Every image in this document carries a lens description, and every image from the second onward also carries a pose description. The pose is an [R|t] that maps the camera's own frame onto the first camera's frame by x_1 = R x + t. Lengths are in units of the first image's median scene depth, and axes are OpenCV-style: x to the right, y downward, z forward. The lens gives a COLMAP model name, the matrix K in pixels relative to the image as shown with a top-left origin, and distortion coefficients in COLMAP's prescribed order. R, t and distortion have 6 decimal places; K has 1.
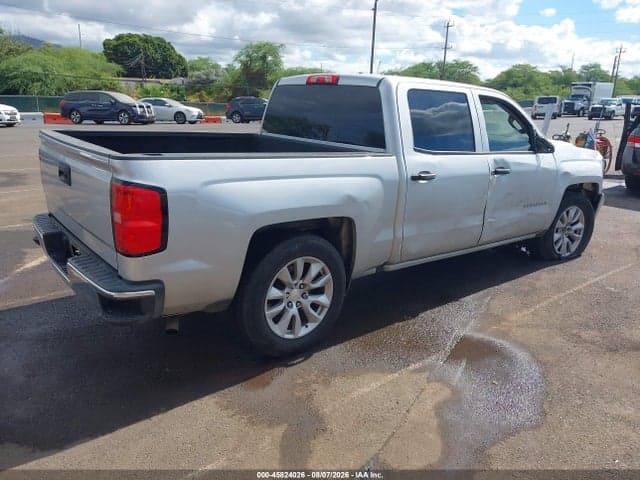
lens RADIAL K [[502.6, 0, 312.1], [0, 502.6, 236.4], [0, 0, 1]] dist [0.051382, -0.081115]
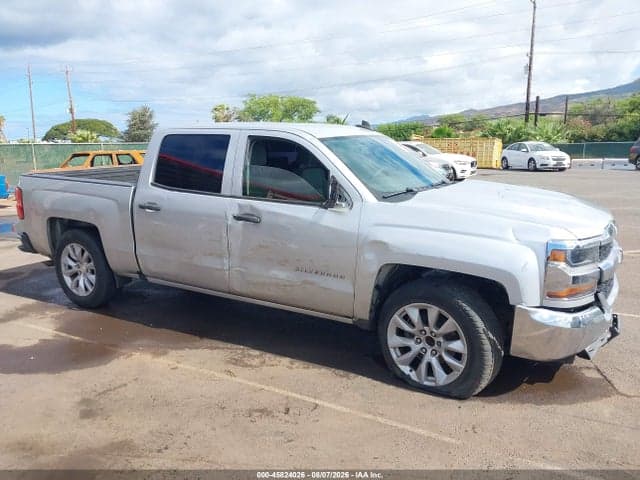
lens RADIAL K [[502.6, 0, 312.1], [0, 502.6, 236.4], [0, 0, 1]] dist [0.051382, -0.081115]
pose [[0.356442, 0.141330, -0.923566, 0.181960], [-0.222243, 0.972946, 0.063114, -0.026169], [0.907501, 0.182759, 0.378208, 0.113063]]
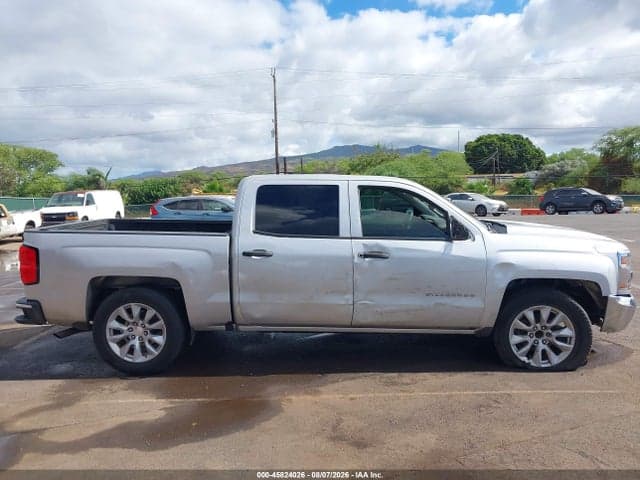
lens RADIAL K [[502.6, 0, 312.1], [0, 502.6, 236.4], [0, 0, 1]] dist [0.051382, -0.081115]
pose [[0.765920, 0.015347, -0.642752, 0.136257], [-0.131284, 0.982385, -0.132985, -0.002092], [0.629389, 0.186239, 0.754443, 0.020830]]
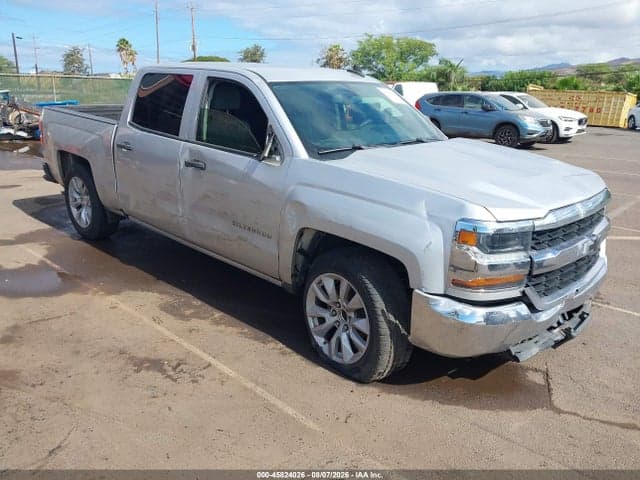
lens RADIAL K [[502.6, 0, 312.1], [0, 502.6, 236.4], [0, 0, 1]] dist [0.051382, -0.081115]
pose [[0.141882, 0.262976, -0.954313, 0.183592], [-0.282285, 0.934784, 0.215626, -0.037468], [0.948781, 0.238794, 0.206864, 0.152038]]
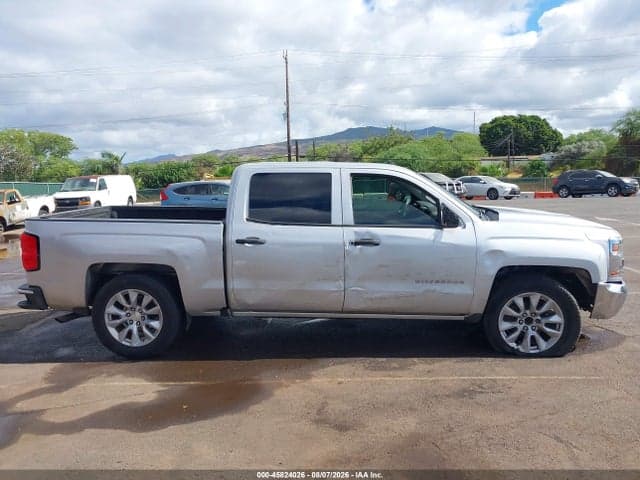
lens RADIAL K [[502.6, 0, 312.1], [0, 502.6, 236.4], [0, 0, 1]] dist [0.051382, -0.081115]
pose [[0.748590, 0.035683, -0.662073, 0.142678], [-0.132667, 0.986419, -0.096839, -0.004007], [0.649625, 0.160328, 0.743157, 0.023096]]
